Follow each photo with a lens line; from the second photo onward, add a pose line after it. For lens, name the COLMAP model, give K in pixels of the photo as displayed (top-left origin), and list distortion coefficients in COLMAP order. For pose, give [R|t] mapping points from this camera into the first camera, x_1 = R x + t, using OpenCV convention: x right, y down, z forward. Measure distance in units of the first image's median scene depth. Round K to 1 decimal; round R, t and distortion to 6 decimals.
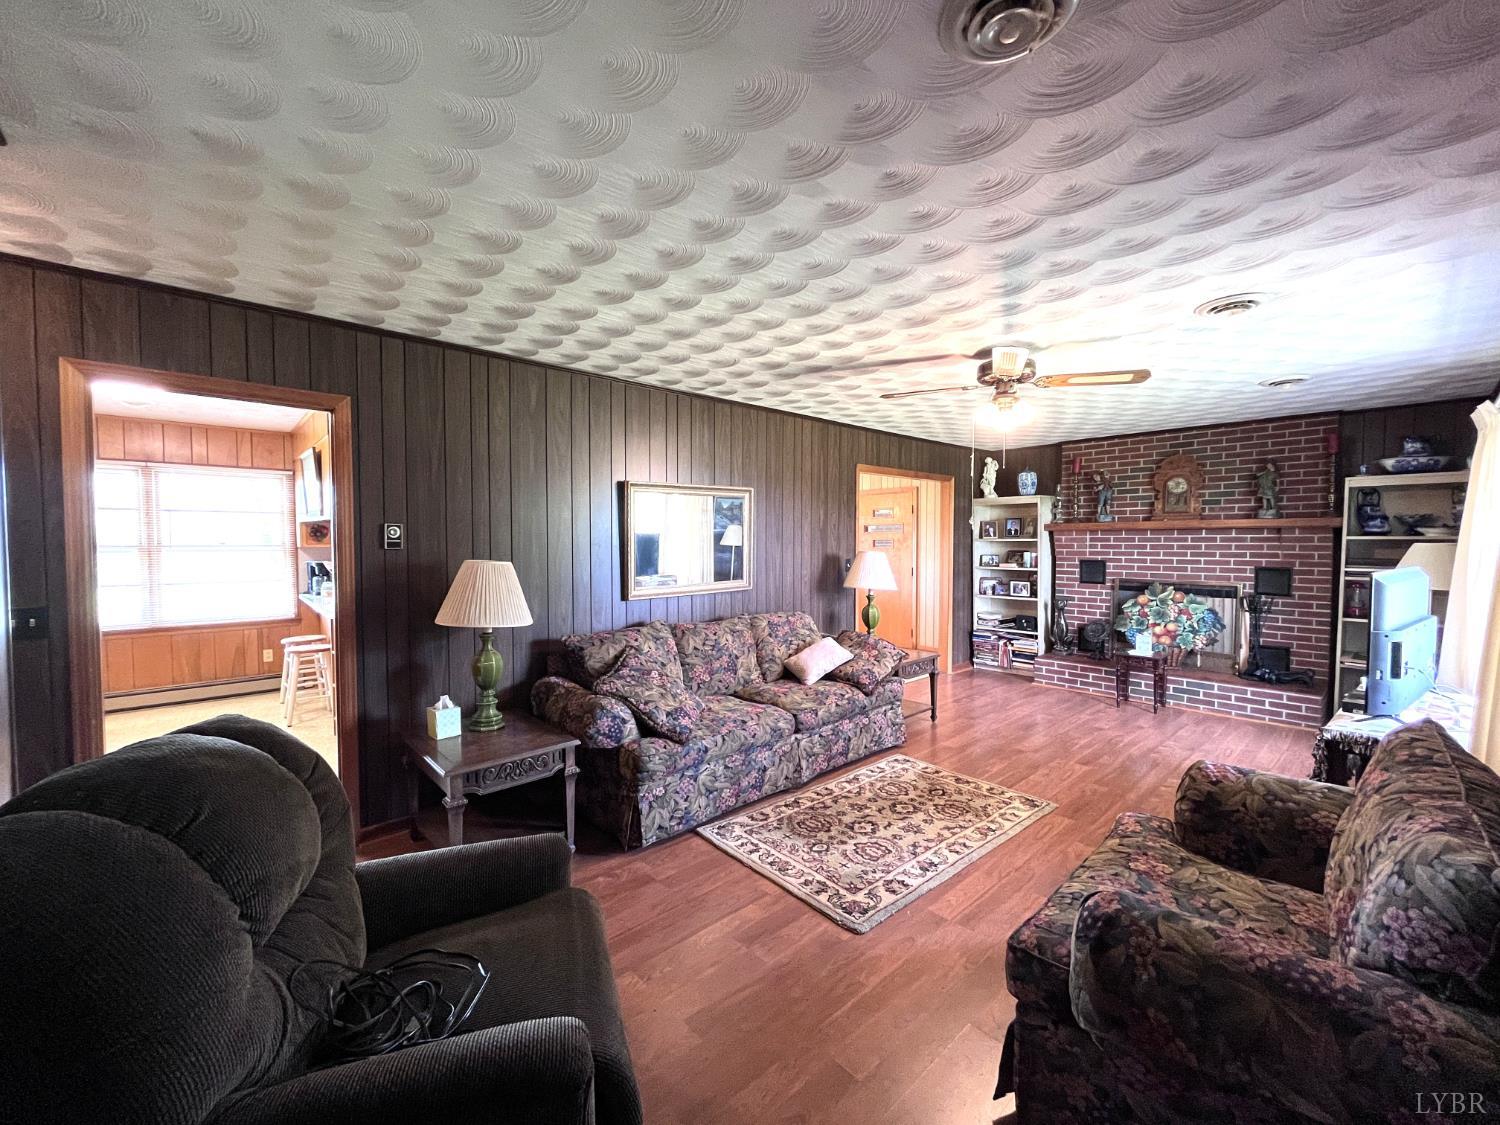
lens RADIAL K [[604.5, 0, 746.4], [0, 604.5, 562.7], [0, 0, 1]] dist [-0.001735, -0.000757]
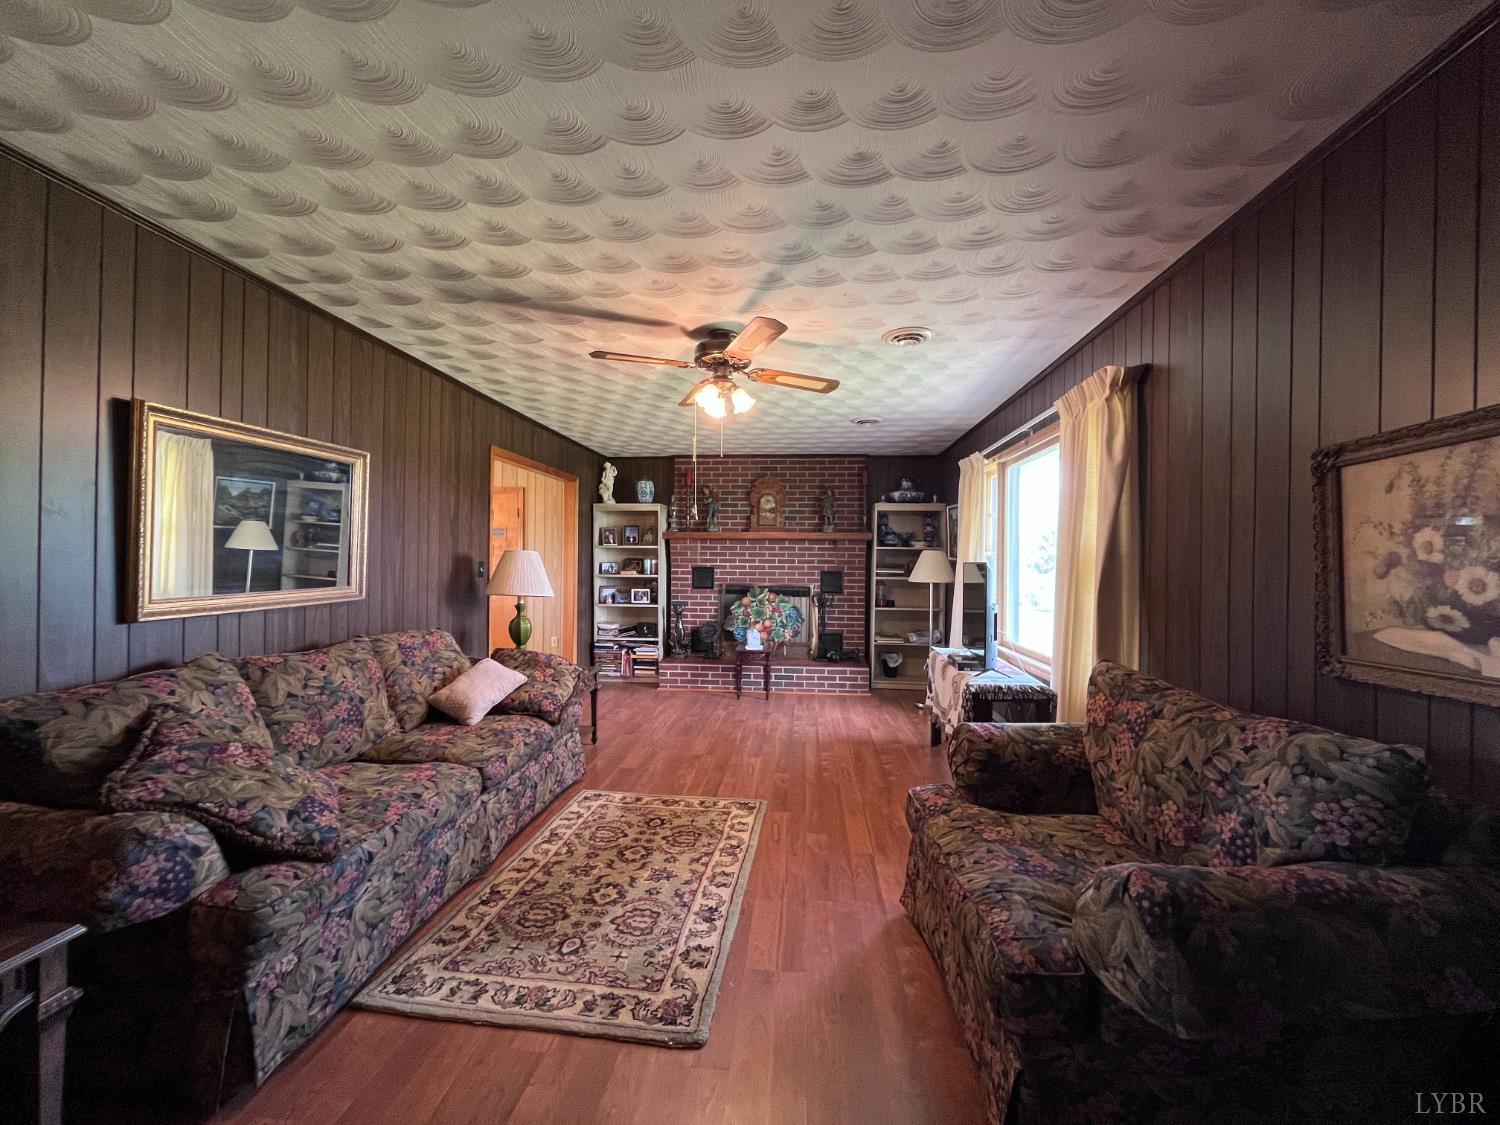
lens RADIAL K [[604.5, 0, 746.4], [0, 604.5, 562.7], [0, 0, 1]] dist [-0.001735, -0.000757]
pose [[0.738473, 0.009605, 0.674214, -0.116703], [0.013122, 0.999504, -0.028611, 0.023818], [-0.674155, 0.029976, 0.737981, 0.177842]]
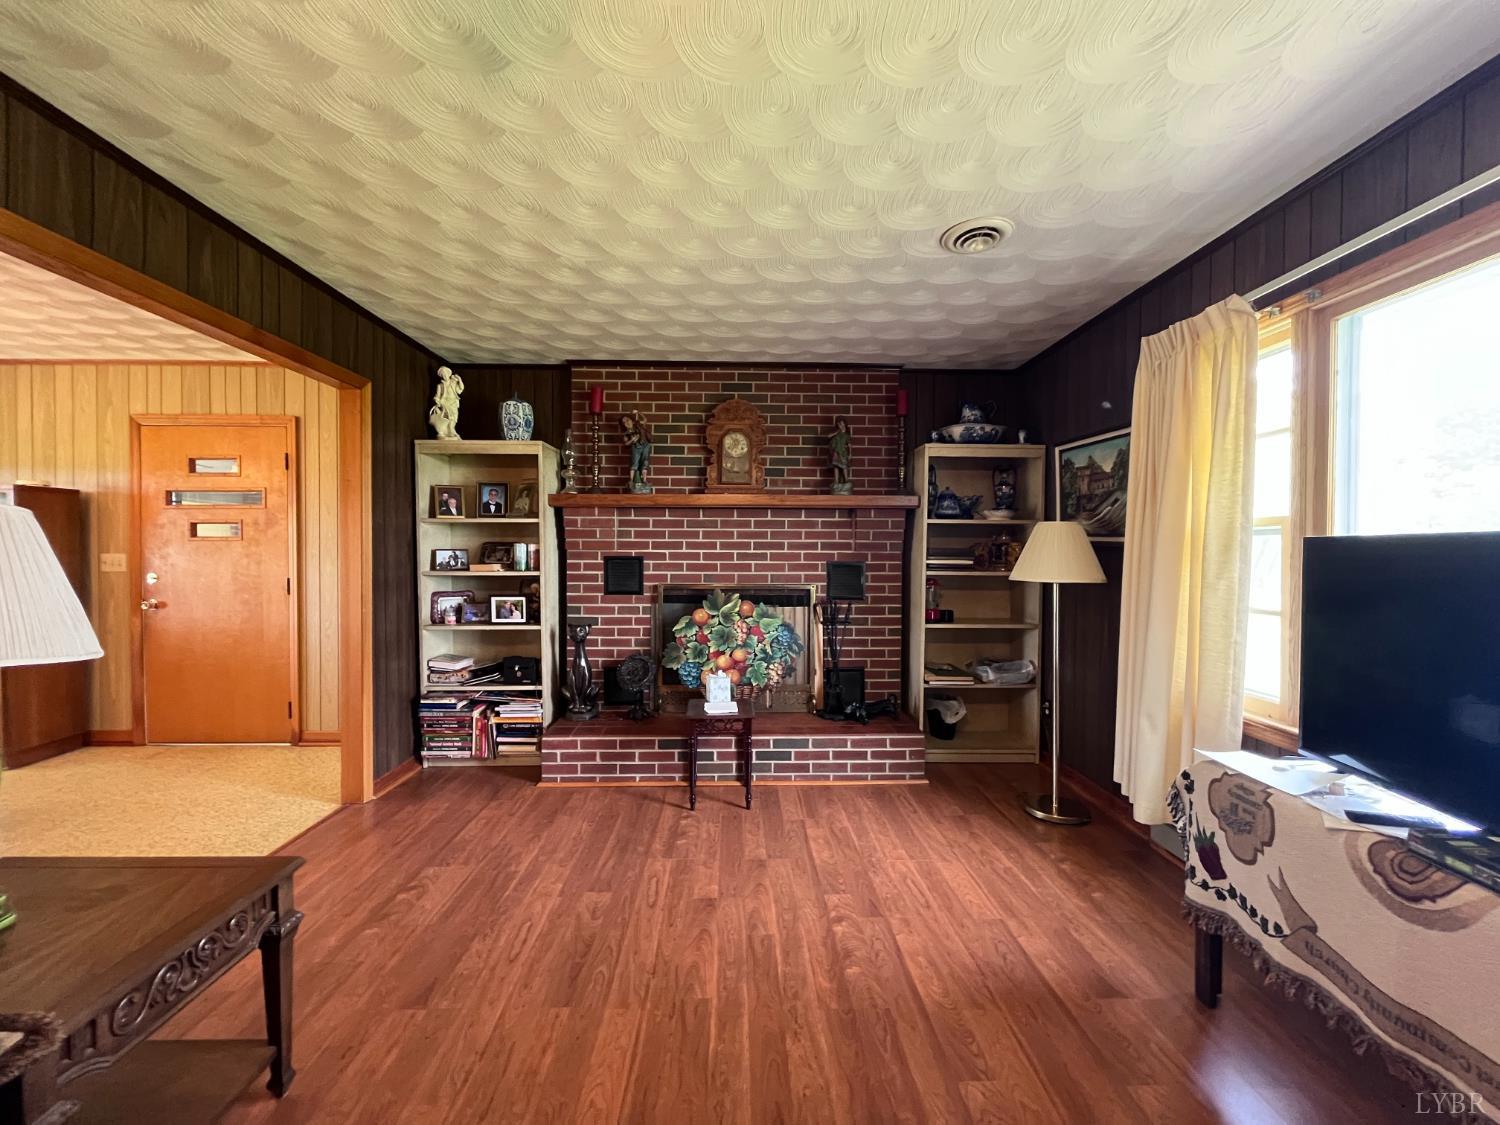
lens RADIAL K [[604.6, 0, 750.0], [0, 604.6, 562.5], [0, 0, 1]] dist [-0.003333, -0.000510]
pose [[0.652035, -0.007512, 0.758151, 0.223902], [0.022480, 0.999703, -0.009428, 0.012809], [-0.757855, 0.023191, 0.652011, 0.591984]]
